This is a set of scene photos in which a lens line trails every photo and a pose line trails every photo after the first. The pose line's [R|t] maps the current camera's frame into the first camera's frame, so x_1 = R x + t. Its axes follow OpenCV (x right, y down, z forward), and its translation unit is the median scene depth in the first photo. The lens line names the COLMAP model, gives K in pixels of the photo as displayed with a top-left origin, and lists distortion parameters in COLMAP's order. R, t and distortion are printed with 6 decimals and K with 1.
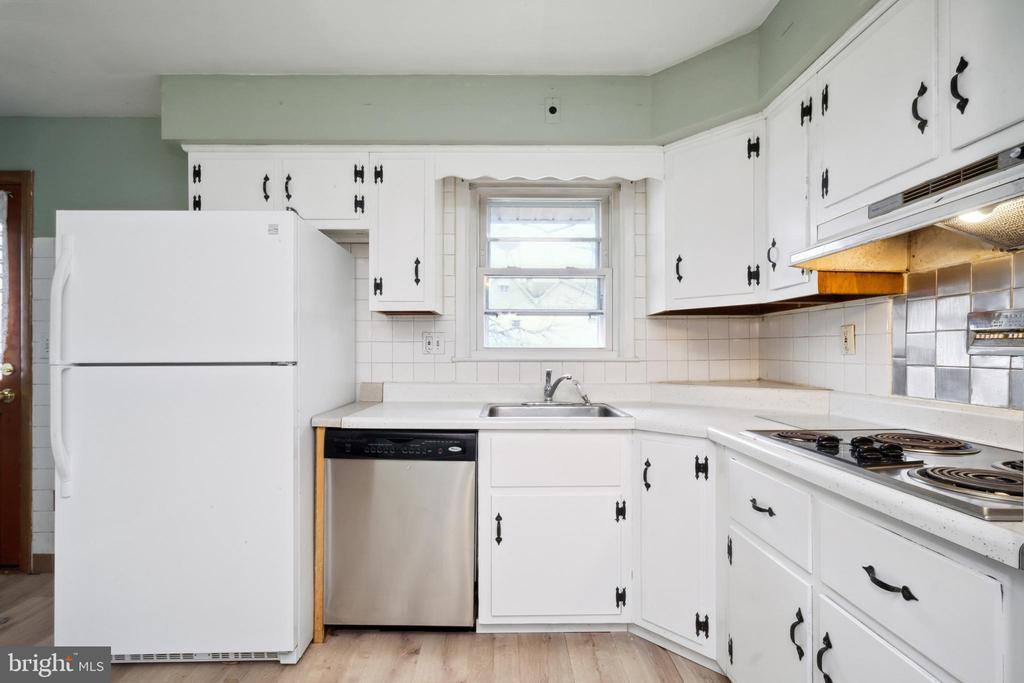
lens RADIAL K [[473.3, 0, 506.4], [0, 473.3, 352.1], [0, 0, 1]] dist [-0.002544, -0.000523]
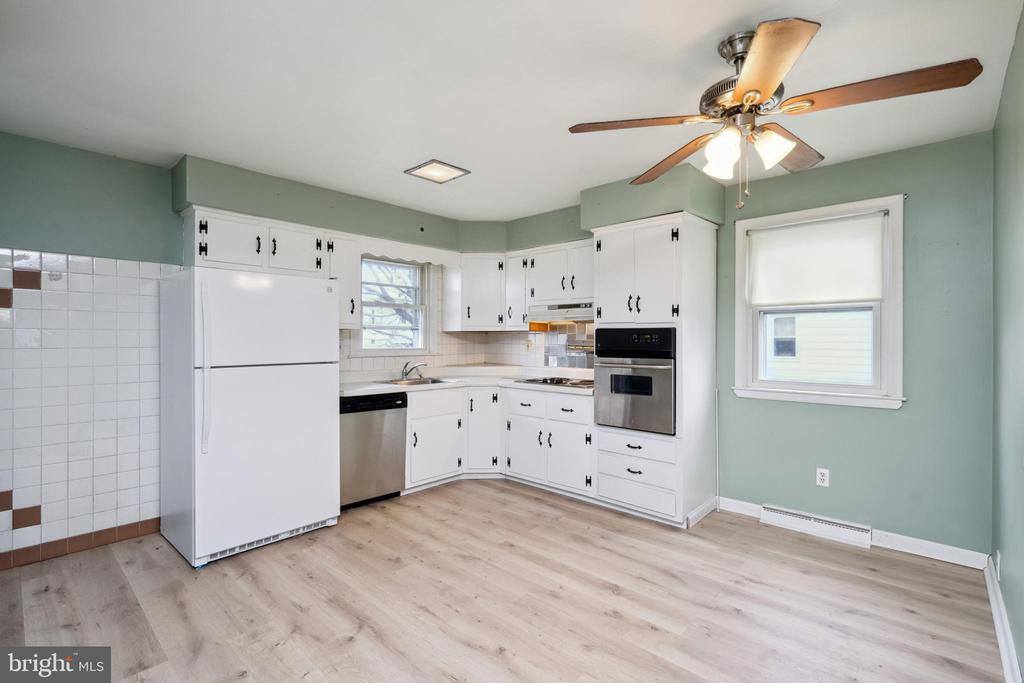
lens RADIAL K [[473.3, 0, 530.5], [0, 473.3, 341.7], [0, 0, 1]] dist [-0.002544, -0.000523]
pose [[0.657623, -0.001434, 0.753346, -1.148053], [-0.004526, 0.999973, 0.005854, -0.060551], [-0.753334, -0.007260, 0.657598, -0.670737]]
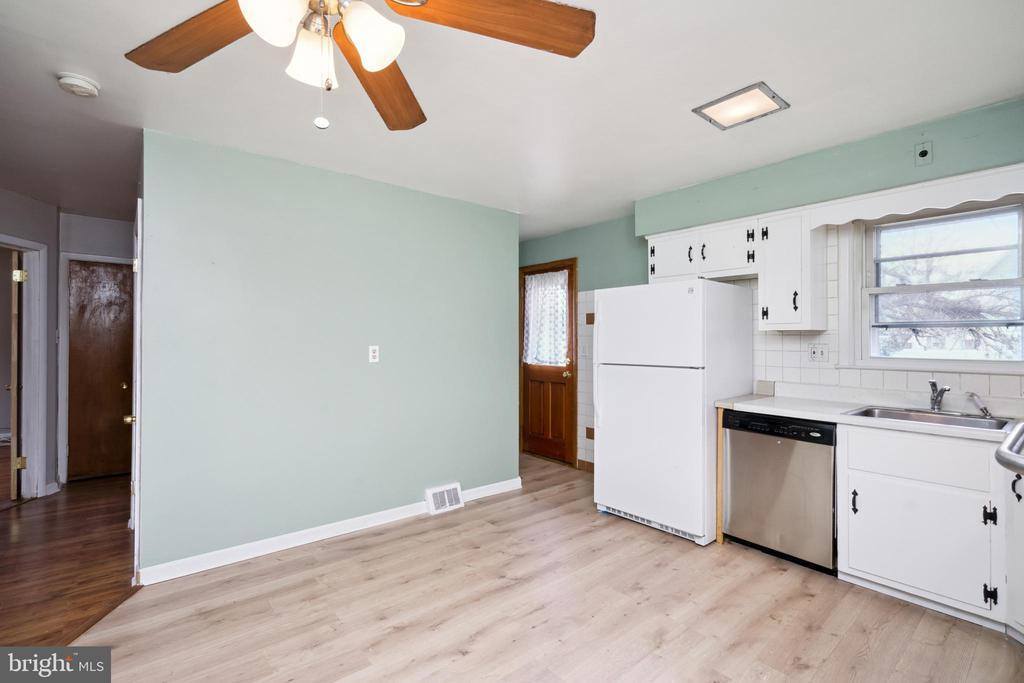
lens RADIAL K [[473.3, 0, 504.6], [0, 473.3, 335.0], [0, 0, 1]] dist [-0.002544, -0.000523]
pose [[0.627995, -0.006278, -0.778192, 0.365203], [0.001281, 0.999974, -0.007033, -0.070832], [0.778217, 0.003420, 0.627987, -0.527900]]
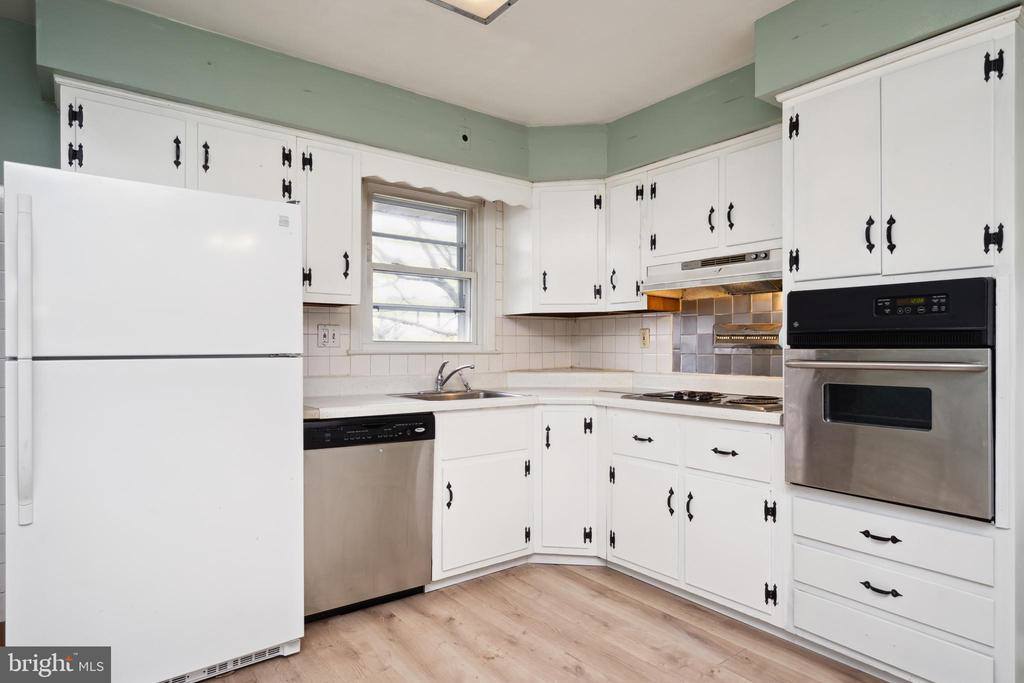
lens RADIAL K [[591.5, 0, 525.9], [0, 591.5, 343.8], [0, 0, 1]] dist [0.014323, -0.002856]
pose [[0.785333, 0.006267, 0.619042, -0.726206], [-0.003311, 0.999977, -0.005923, 0.004907], [-0.619065, 0.002602, 0.785335, -0.257364]]
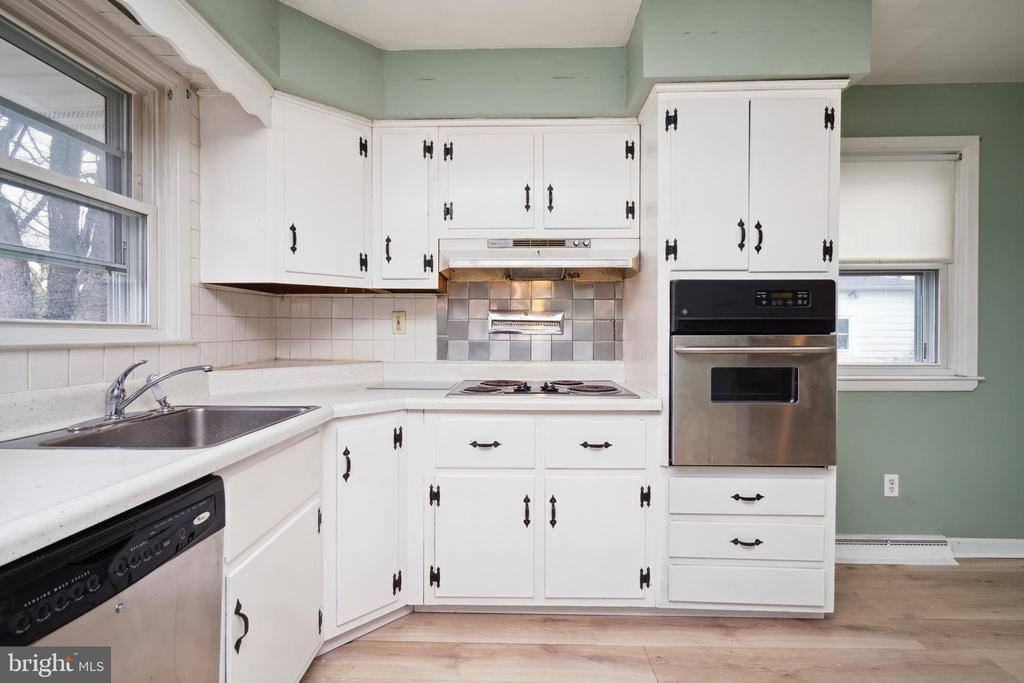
lens RADIAL K [[473.3, 0, 520.9], [0, 473.3, 334.2], [0, 0, 1]] dist [-0.002544, -0.000523]
pose [[0.018873, -0.002229, 0.999819, -0.564473], [-0.002681, 0.999994, 0.002280, 0.002681], [-0.999818, -0.002724, 0.018867, 0.589793]]
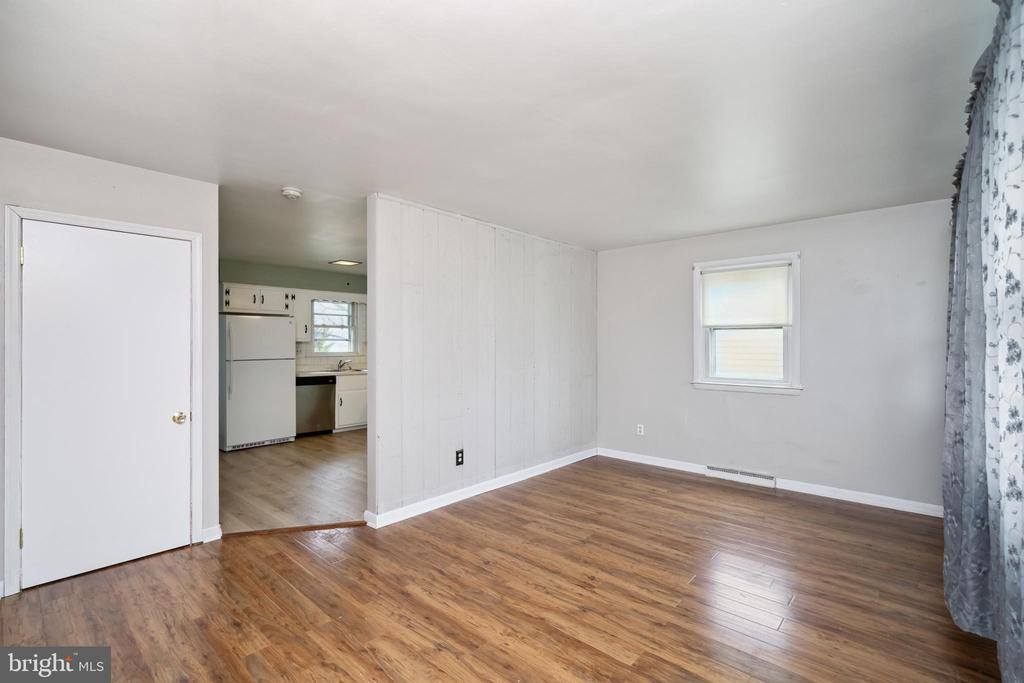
lens RADIAL K [[473.3, 0, 523.3], [0, 473.3, 347.8], [0, 0, 1]] dist [-0.002544, -0.000523]
pose [[0.661706, -0.004437, 0.749750, -1.726560], [-0.004107, 0.999946, 0.009542, -0.088162], [-0.749752, -0.009393, 0.661652, -2.355727]]
